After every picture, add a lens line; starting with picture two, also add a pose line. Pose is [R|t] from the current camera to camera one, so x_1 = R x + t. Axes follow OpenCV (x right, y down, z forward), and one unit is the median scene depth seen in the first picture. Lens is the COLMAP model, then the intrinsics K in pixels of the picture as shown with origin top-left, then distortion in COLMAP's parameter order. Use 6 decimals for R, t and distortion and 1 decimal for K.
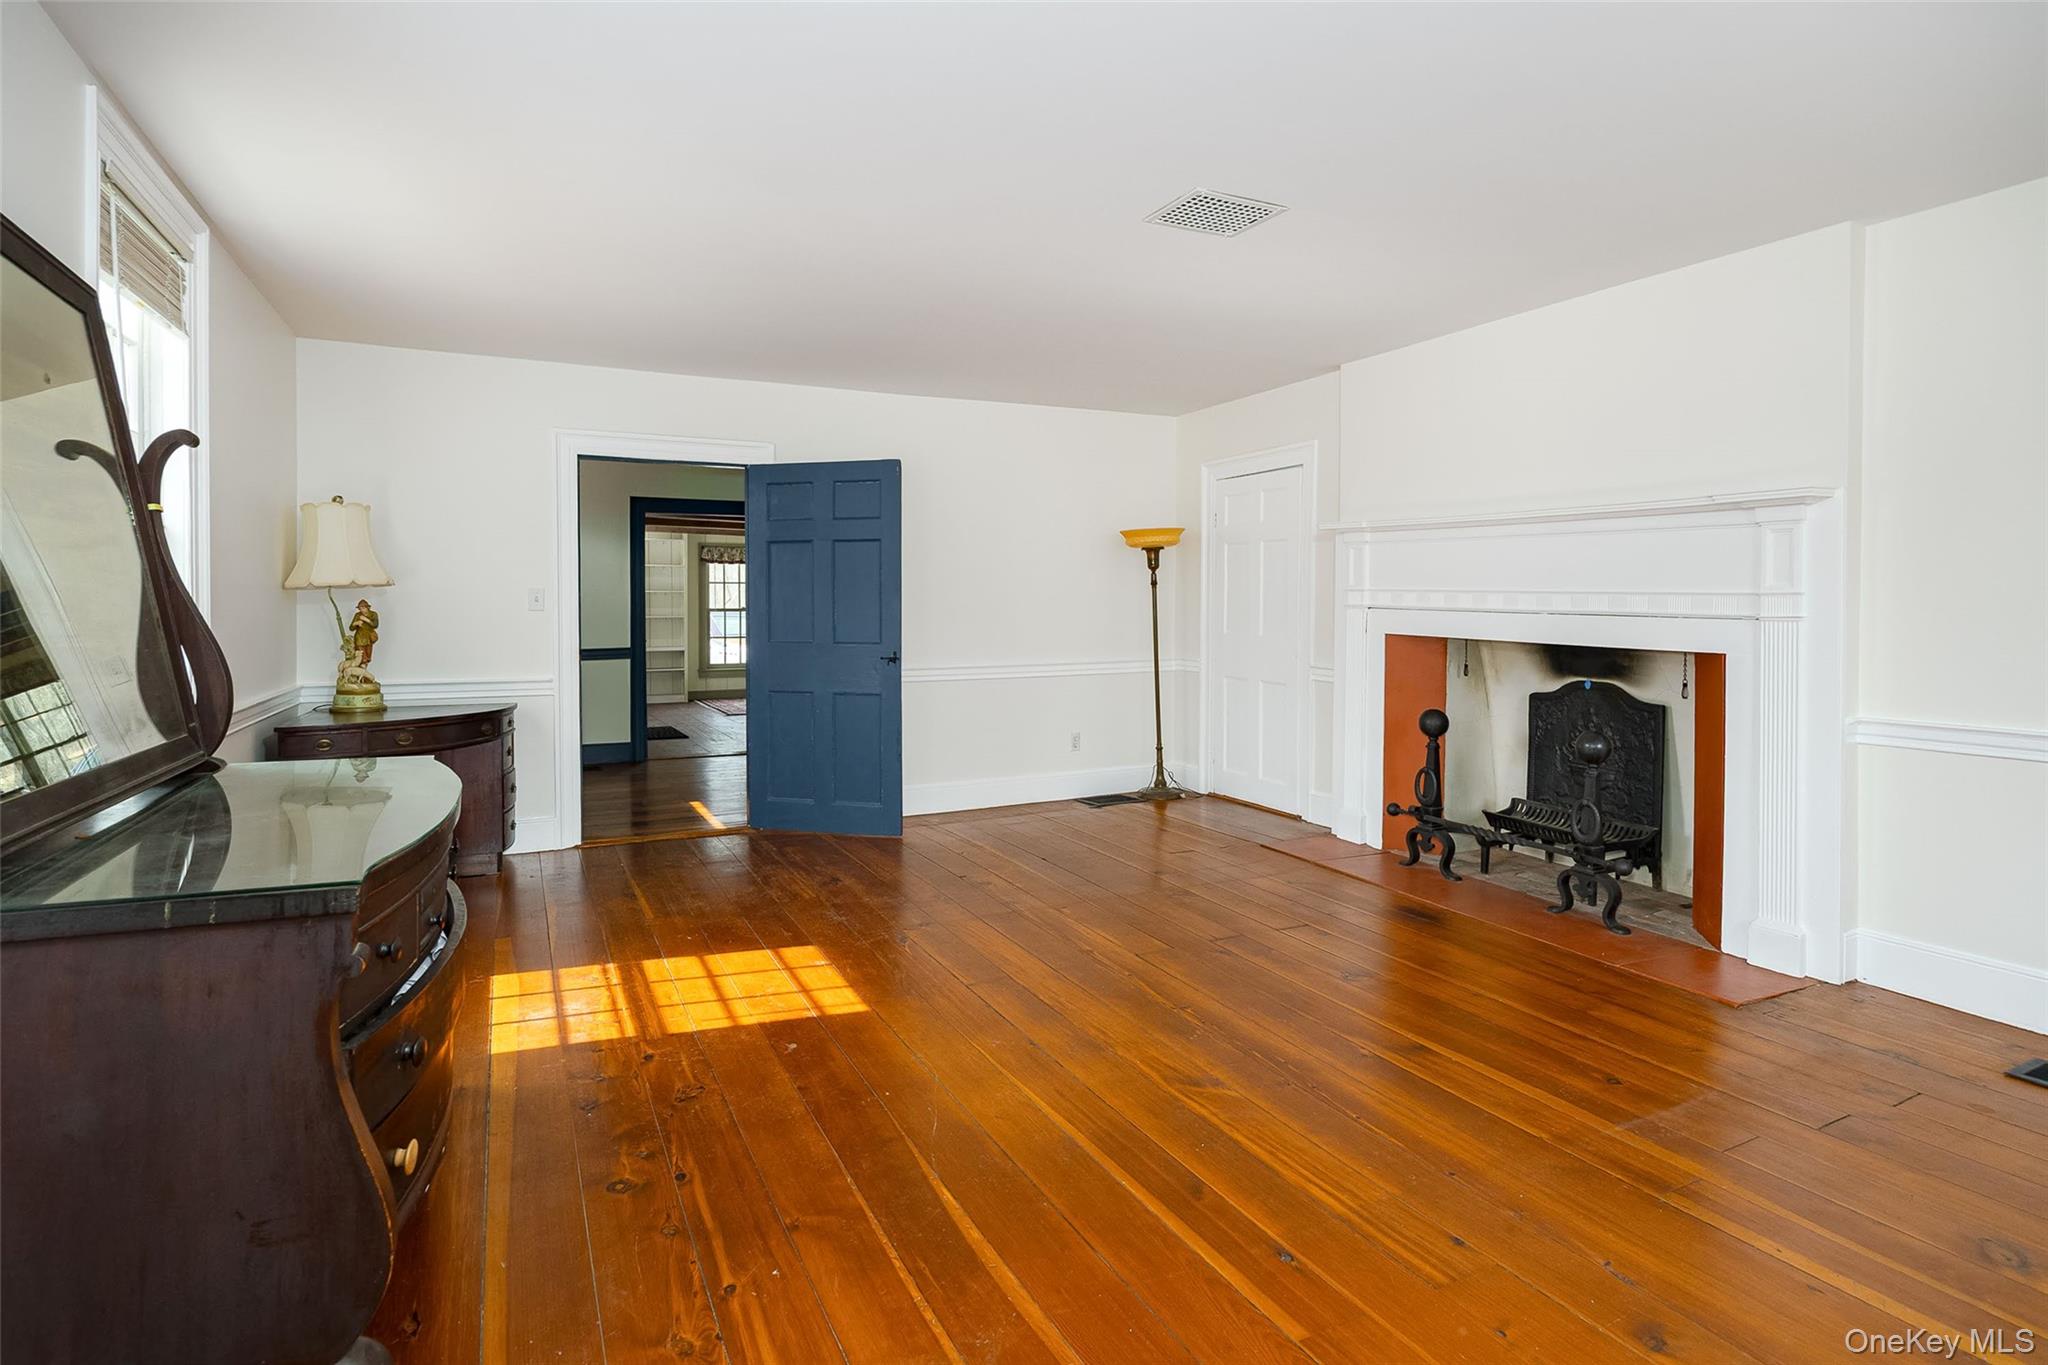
lens RADIAL K [[1078.5, 0, 1024.0], [0, 1078.5, 682.5], [0, 0, 1]] dist [0.002511, 0.000471]
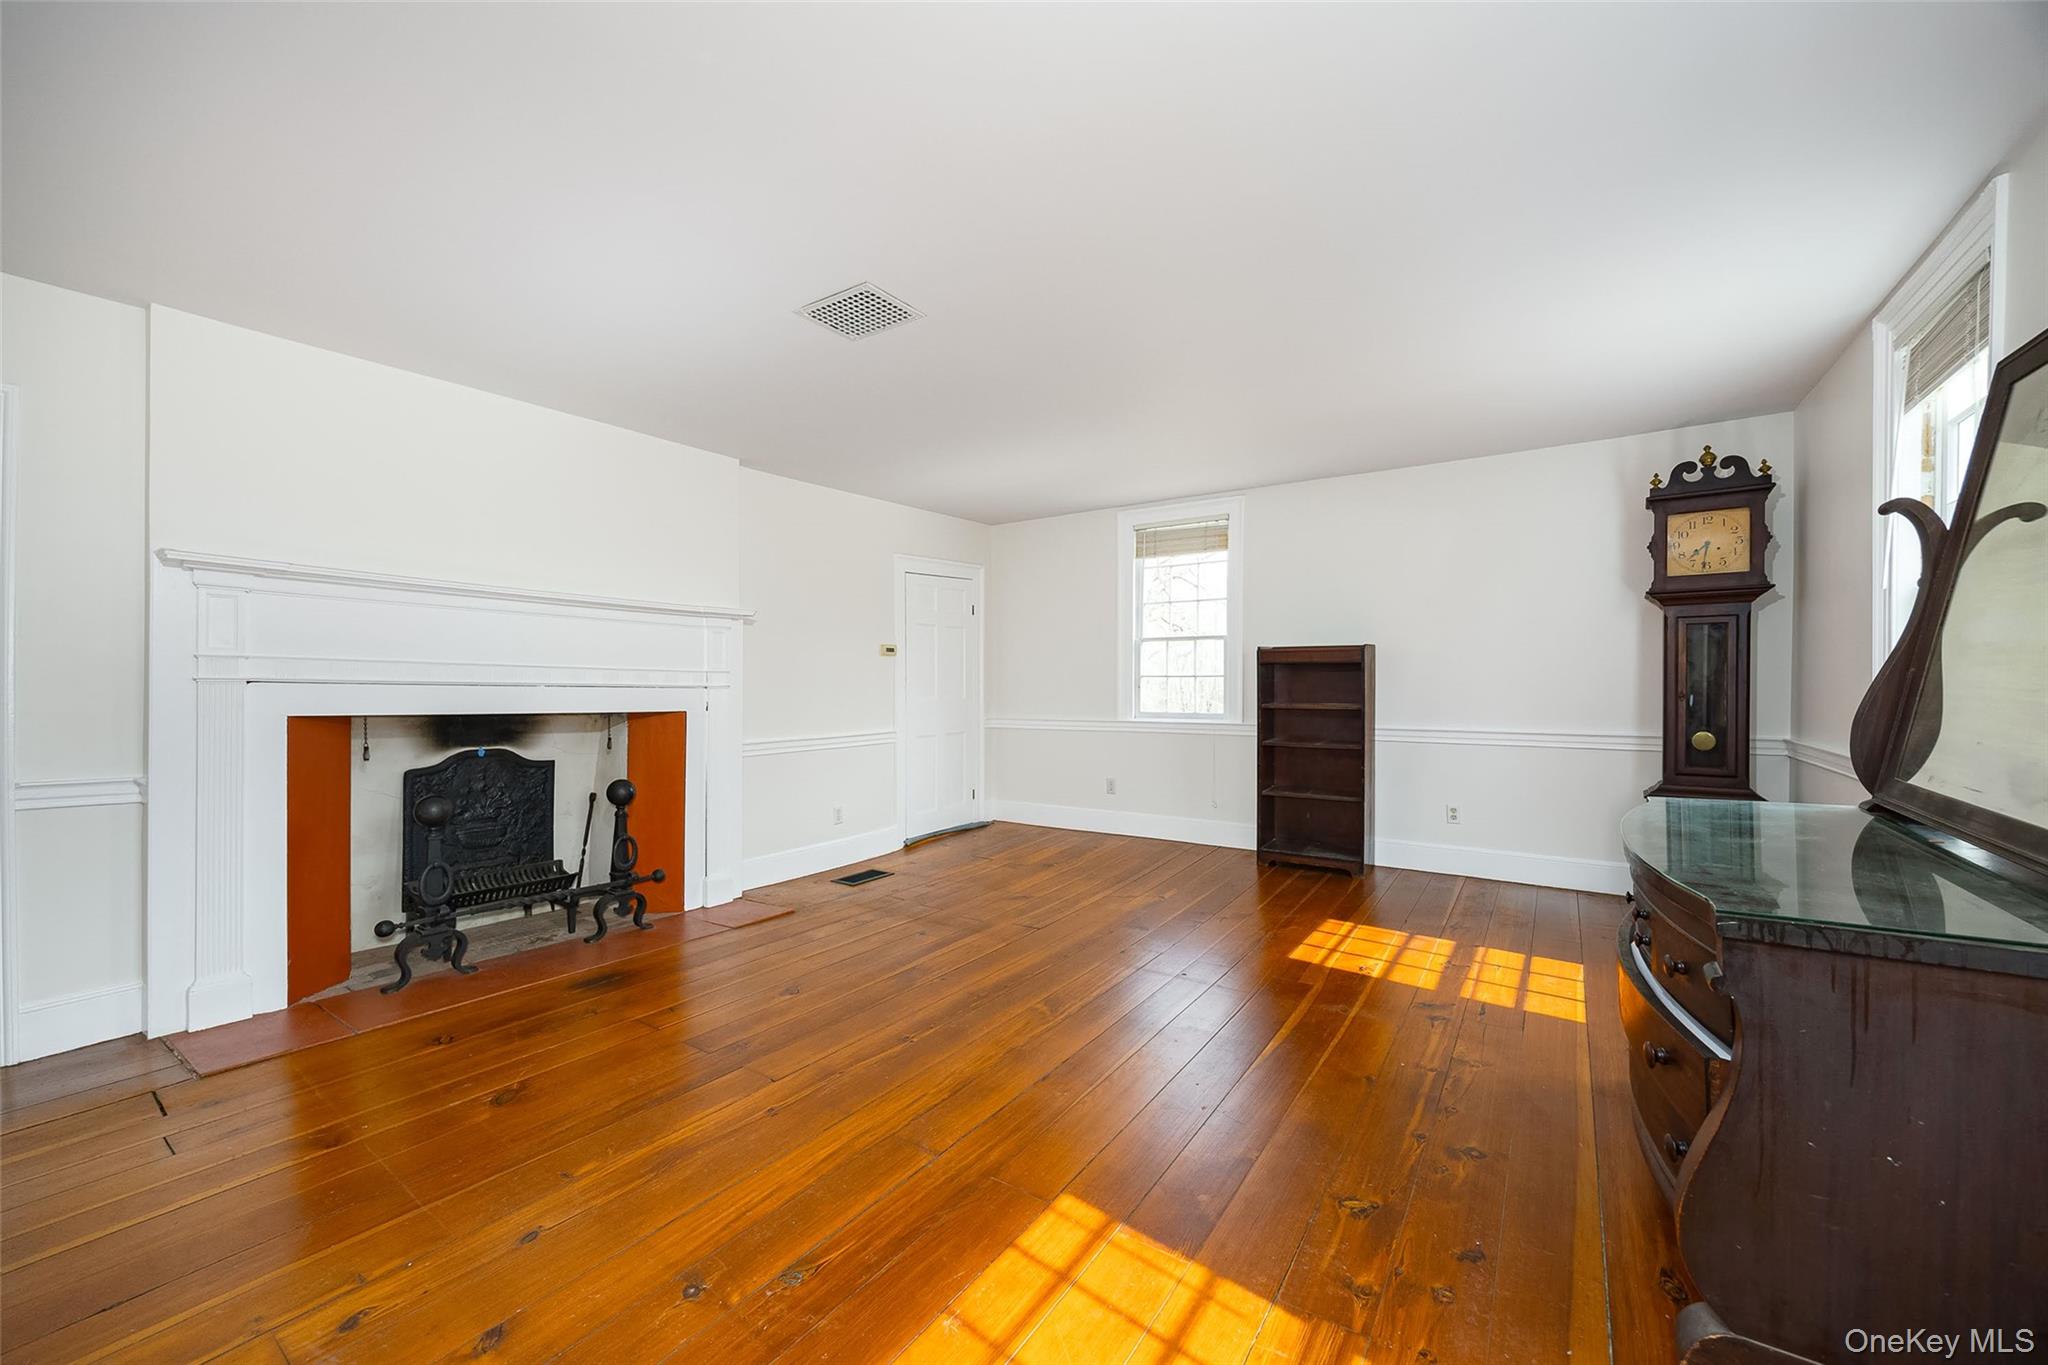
lens RADIAL K [[819.0, 0, 1024.0], [0, 819.0, 682.5], [0, 0, 1]] dist [0.000183, -0.000103]
pose [[-0.513792, 0.007950, 0.857878, -0.633252], [0.069537, 0.997053, 0.032406, -0.077747], [-0.855092, 0.076304, -0.512830, 1.305032]]
